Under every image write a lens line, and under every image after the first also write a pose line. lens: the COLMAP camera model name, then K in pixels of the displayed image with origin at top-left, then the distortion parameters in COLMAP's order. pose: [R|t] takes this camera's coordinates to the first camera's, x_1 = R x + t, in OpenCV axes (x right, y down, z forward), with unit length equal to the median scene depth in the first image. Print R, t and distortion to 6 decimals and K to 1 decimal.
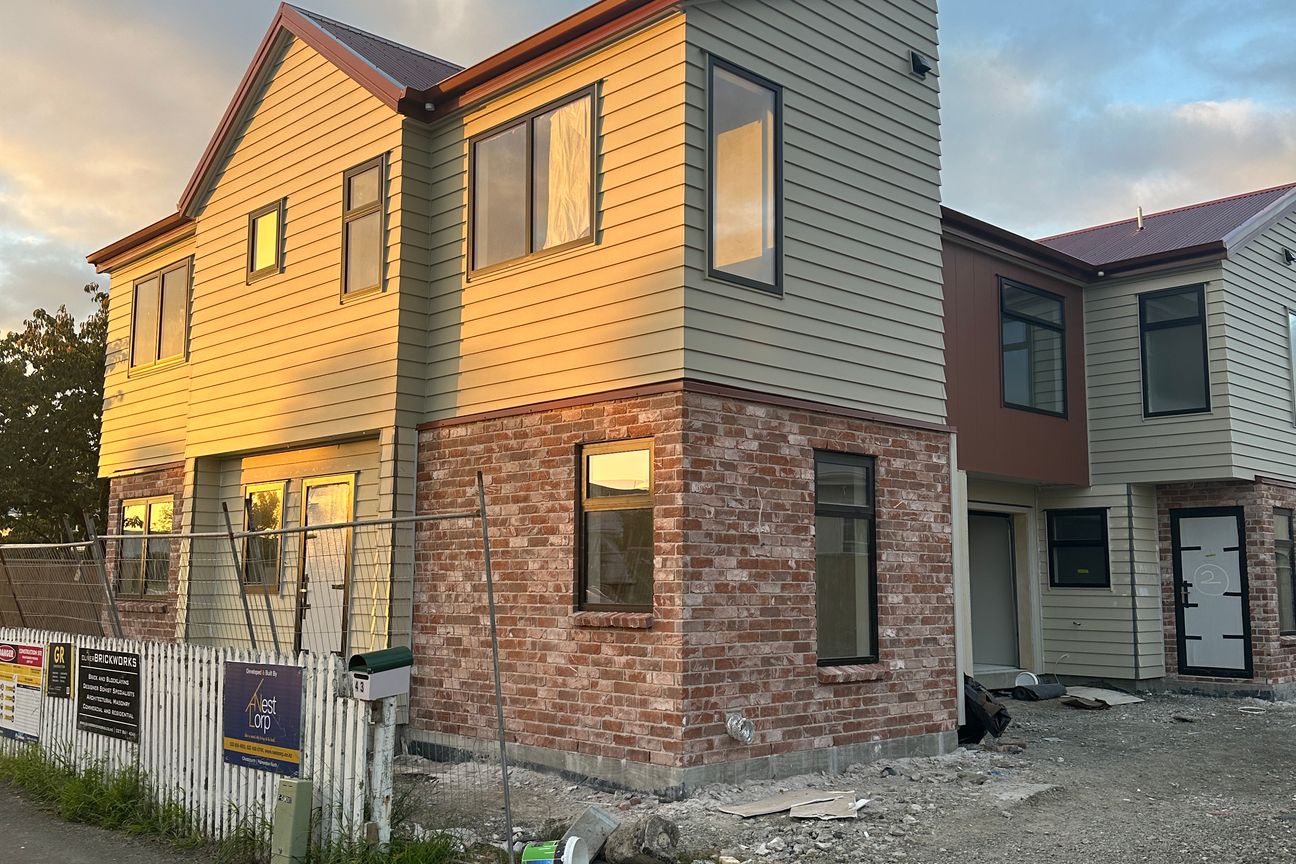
lens RADIAL K [[1242.3, 0, 648.0], [0, 1242.3, 432.0], [0, 0, 1]] dist [0.193501, -0.438731]
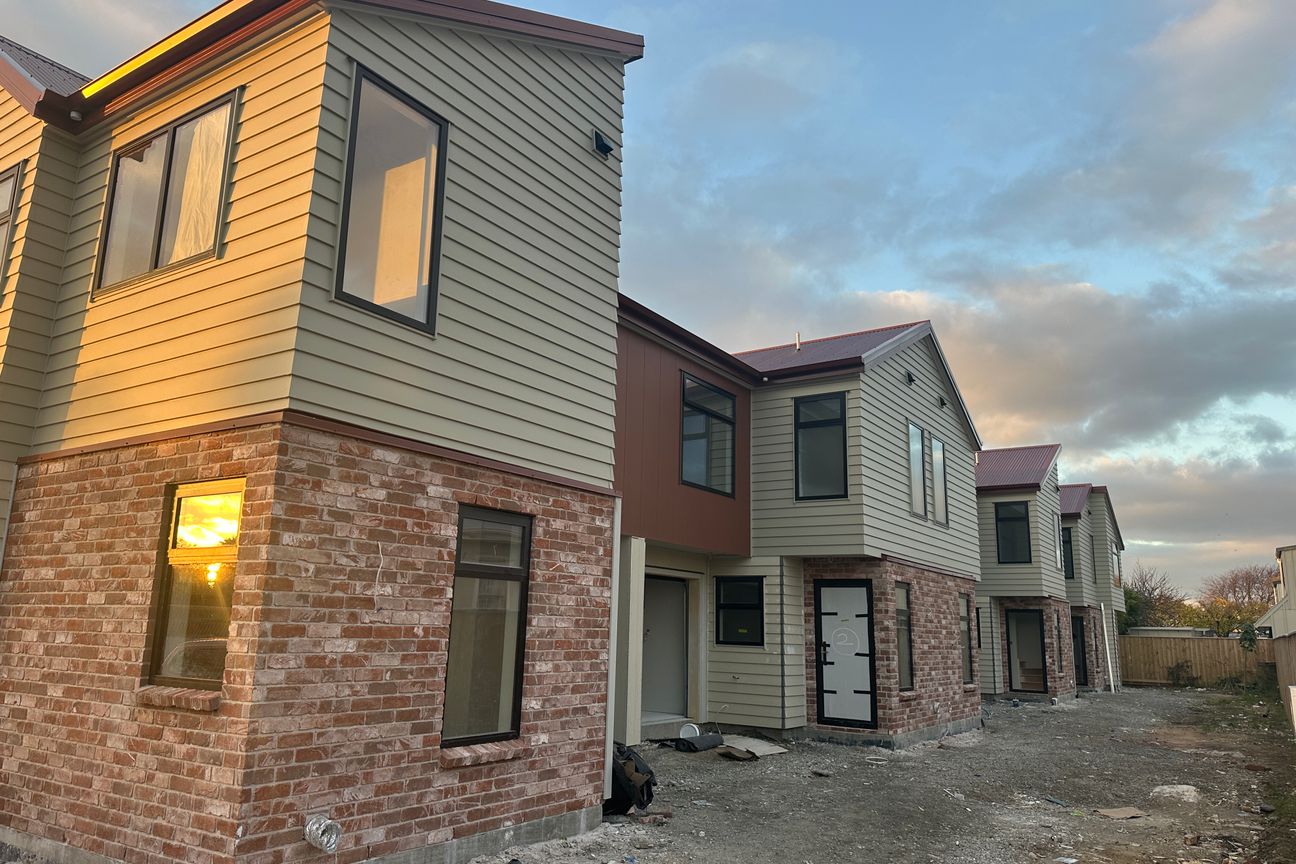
lens RADIAL K [[909.0, 0, 648.0], [0, 909.0, 432.0], [0, 0, 1]] dist [0.098634, -0.131146]
pose [[0.977344, 0.065369, 0.201310, 0.126559], [-0.047382, 0.994547, -0.092909, 0.016772], [-0.206285, 0.081266, 0.975111, 0.299943]]
